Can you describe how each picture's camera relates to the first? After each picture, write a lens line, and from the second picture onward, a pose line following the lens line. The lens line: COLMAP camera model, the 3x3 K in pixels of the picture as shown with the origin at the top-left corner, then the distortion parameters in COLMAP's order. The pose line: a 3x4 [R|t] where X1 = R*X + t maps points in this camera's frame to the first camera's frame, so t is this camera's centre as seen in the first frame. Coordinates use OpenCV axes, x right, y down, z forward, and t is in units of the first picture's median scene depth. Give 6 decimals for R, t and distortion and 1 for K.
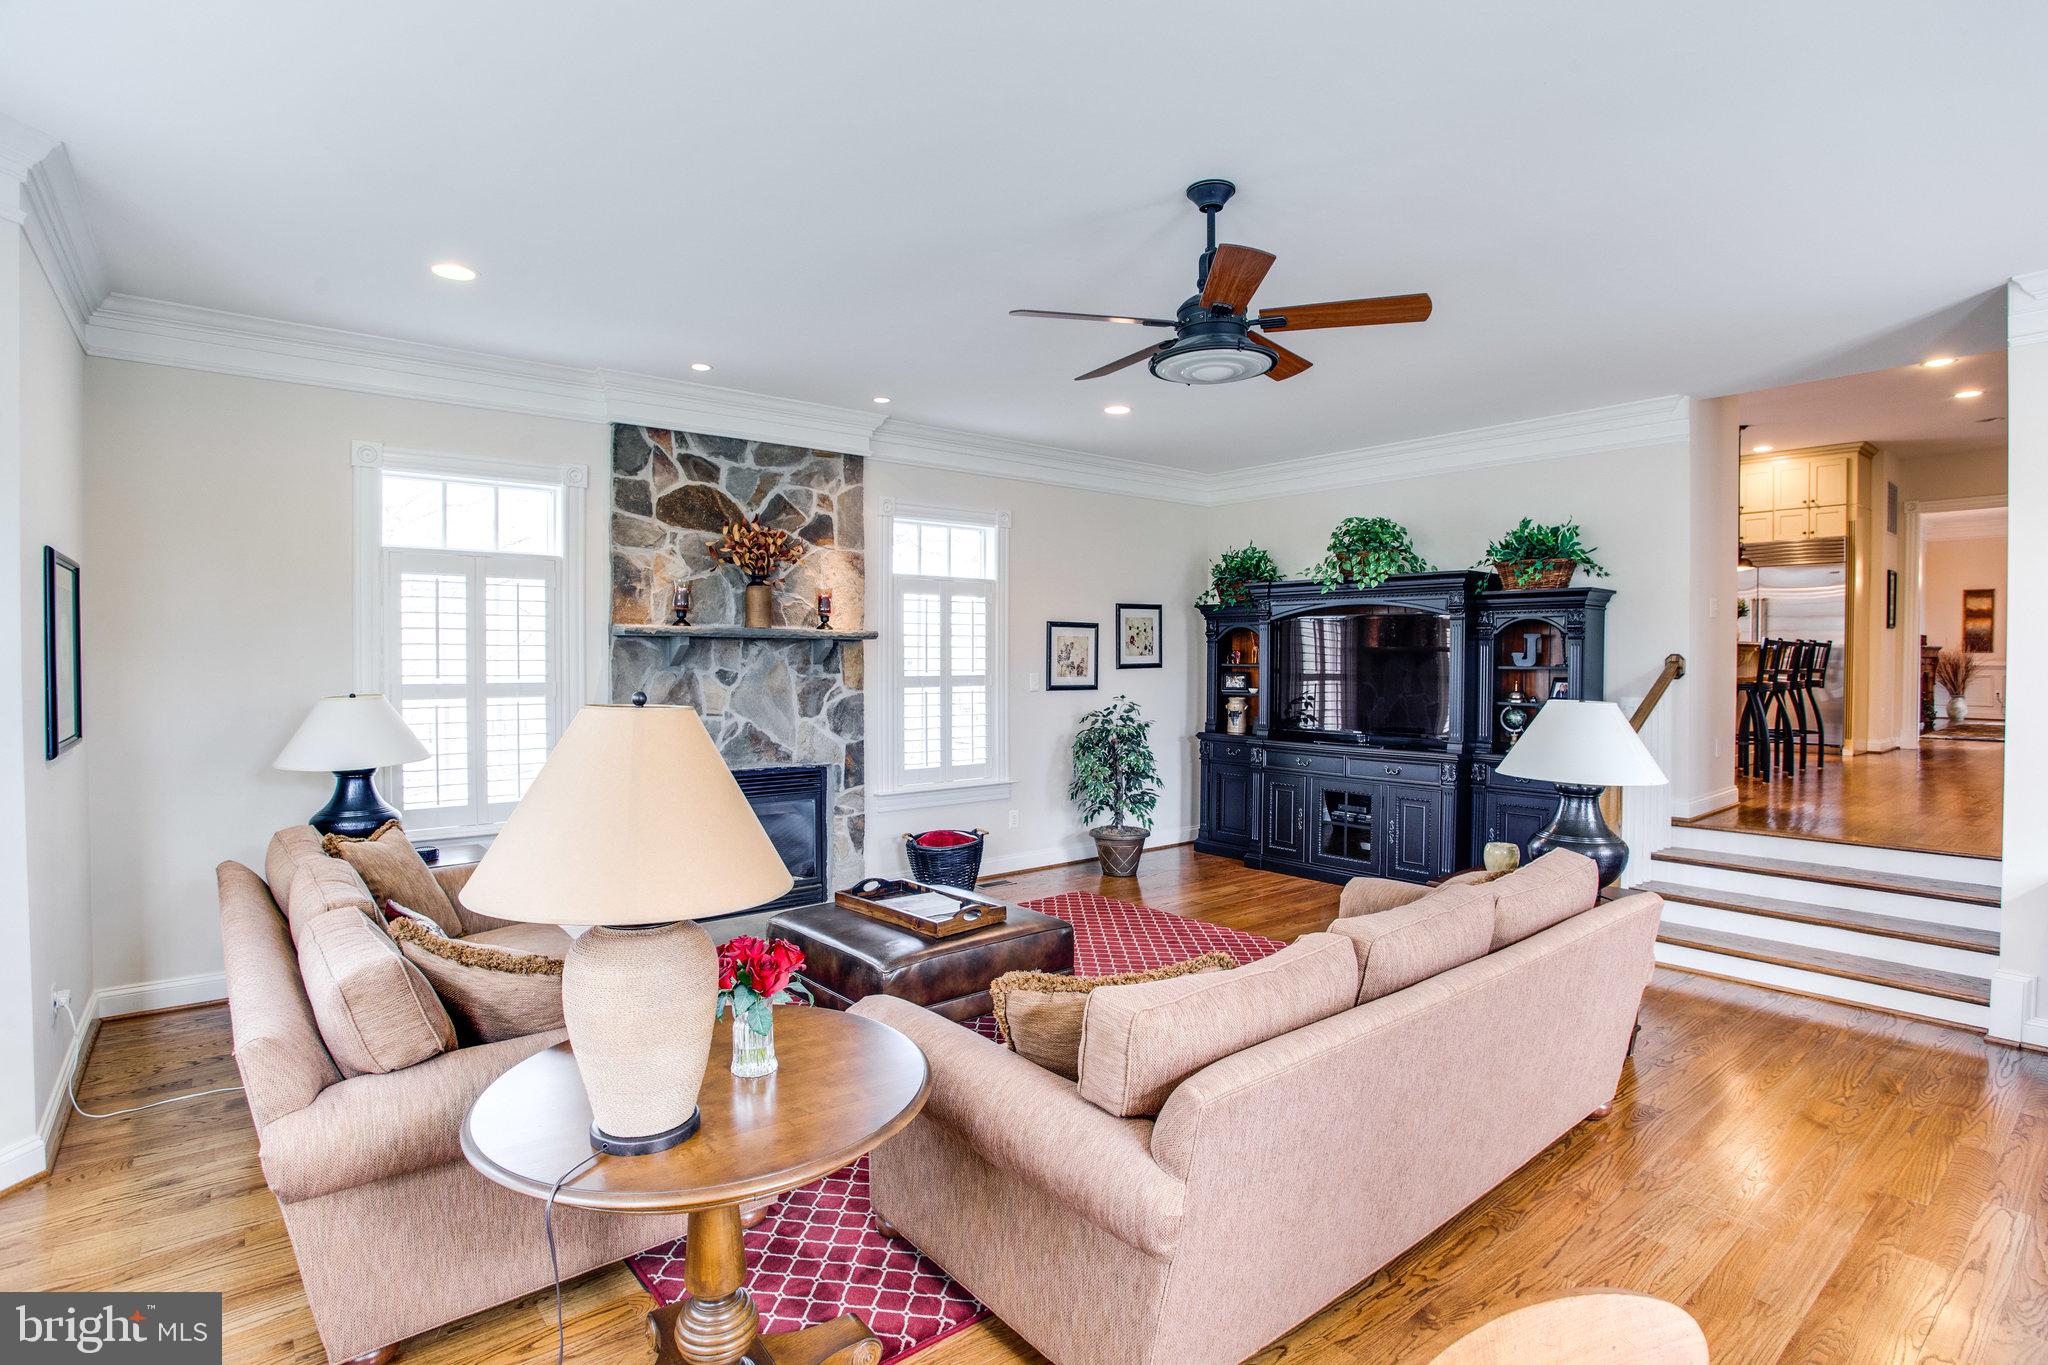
lens RADIAL K [[997.7, 0, 1035.8], [0, 997.7, 669.4], [0, 0, 1]] dist [-0.004887, 0.000439]
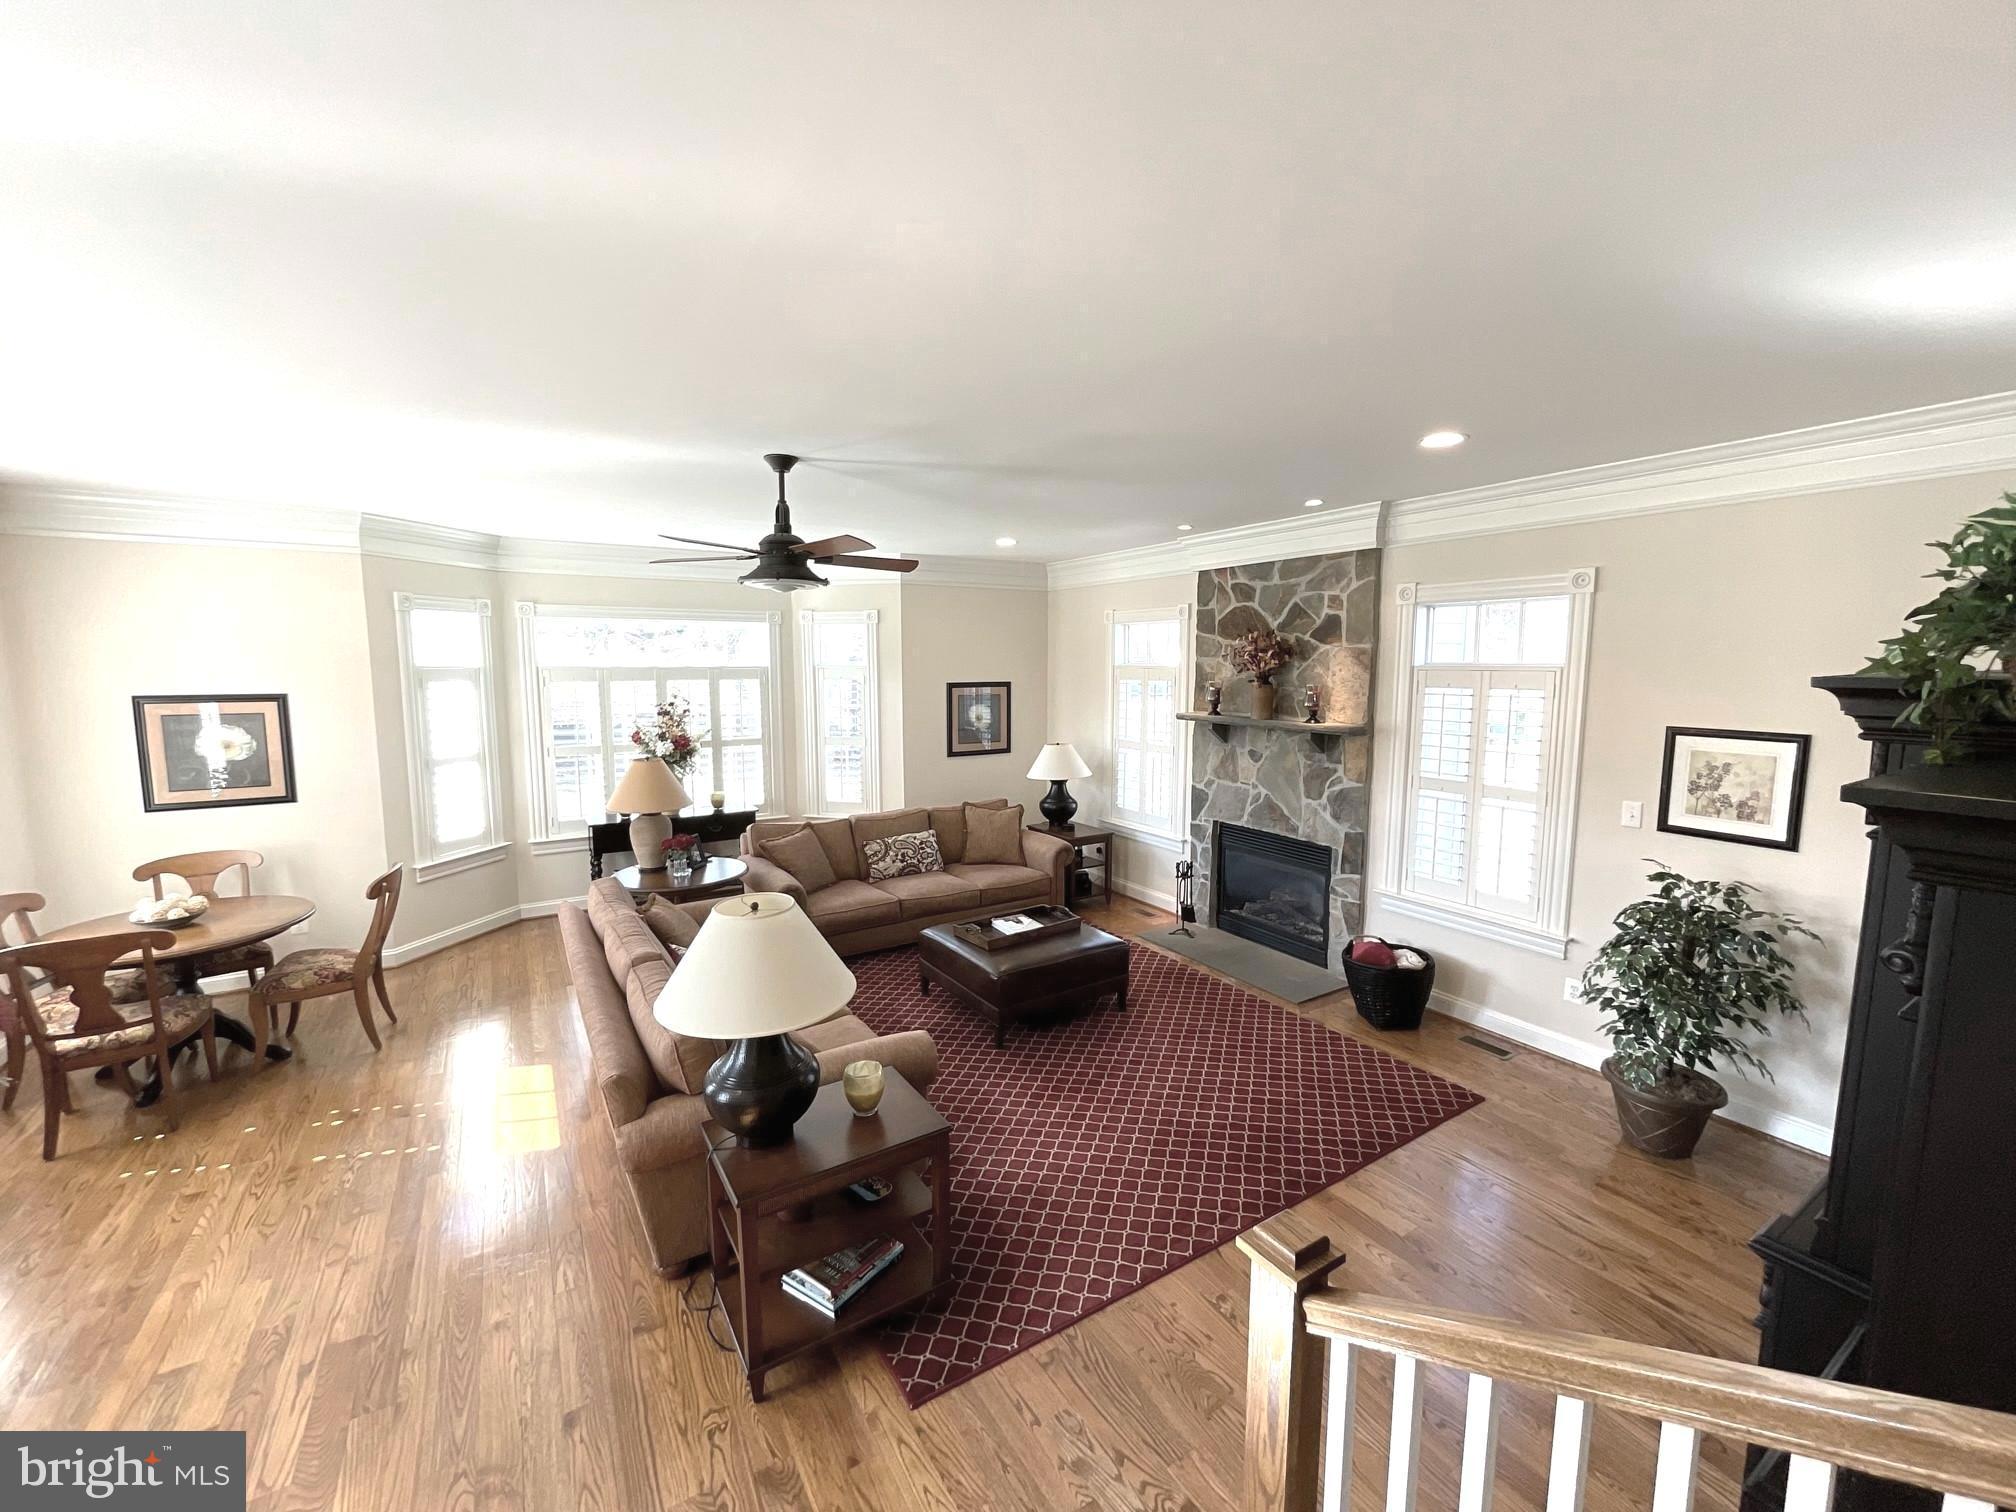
lens RADIAL K [[828.2, 0, 1009.1], [0, 828.2, 748.3], [0, 0, 1]] dist [-0.002791, -0.000108]
pose [[-0.109755, 0.107600, -0.988117, 0.727682], [-0.011907, 0.993910, 0.109553, -0.107968], [0.993887, 0.023790, -0.107805, 0.768815]]
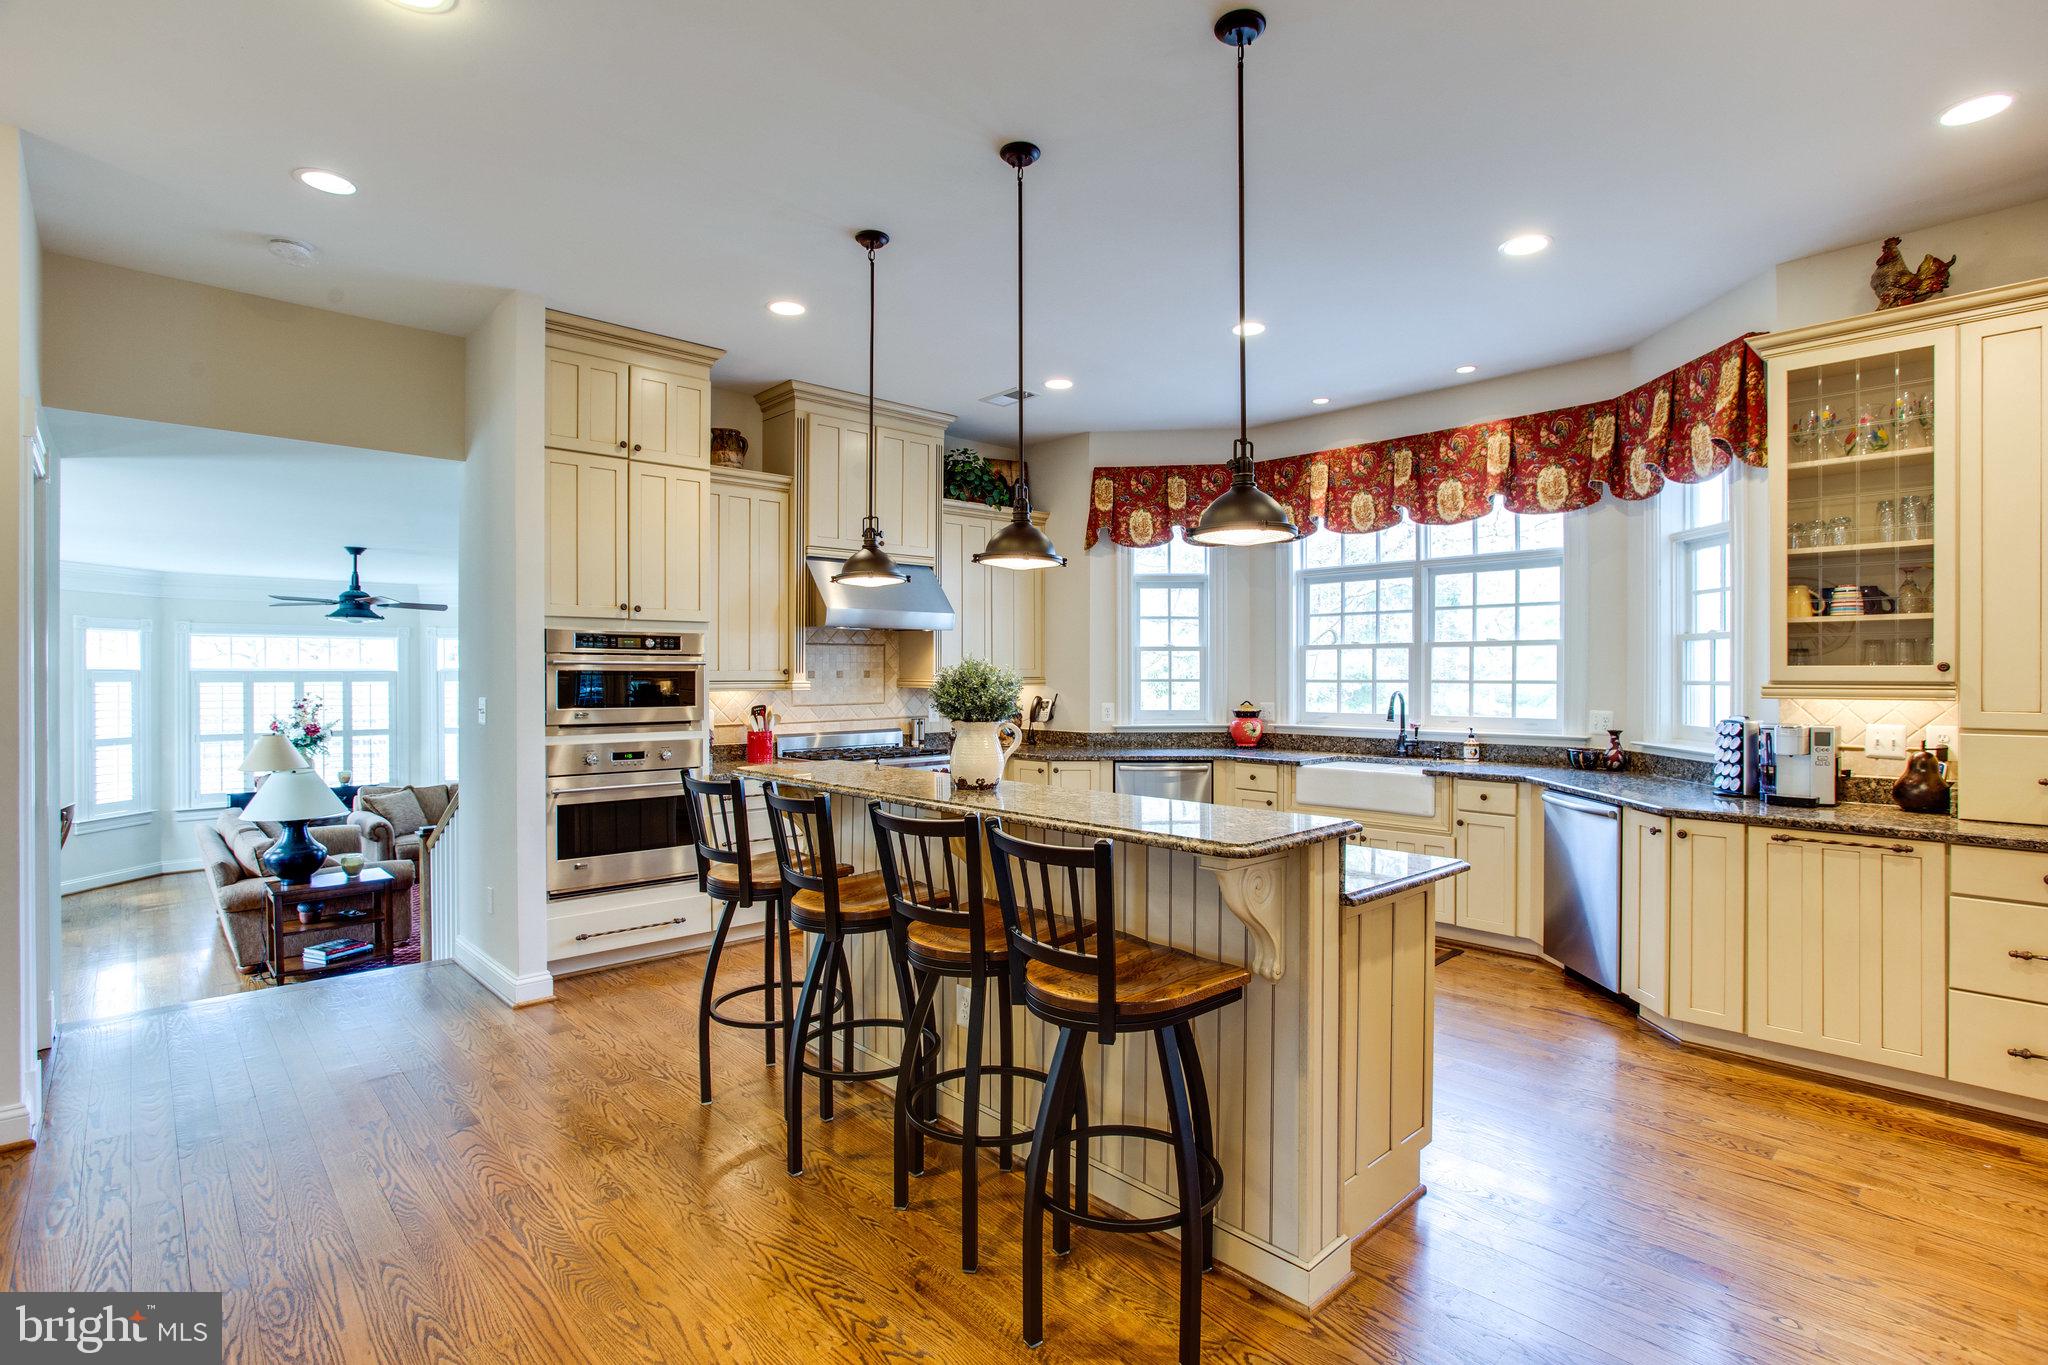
lens RADIAL K [[997.7, 0, 1014.9], [0, 997.7, 682.1], [0, 0, 1]] dist [-0.004887, 0.000439]
pose [[0.065633, 0.008182, -0.997810, 1.153661], [-0.013225, 0.999886, 0.007329, -0.103212], [0.997756, 0.012715, 0.065733, 1.077529]]
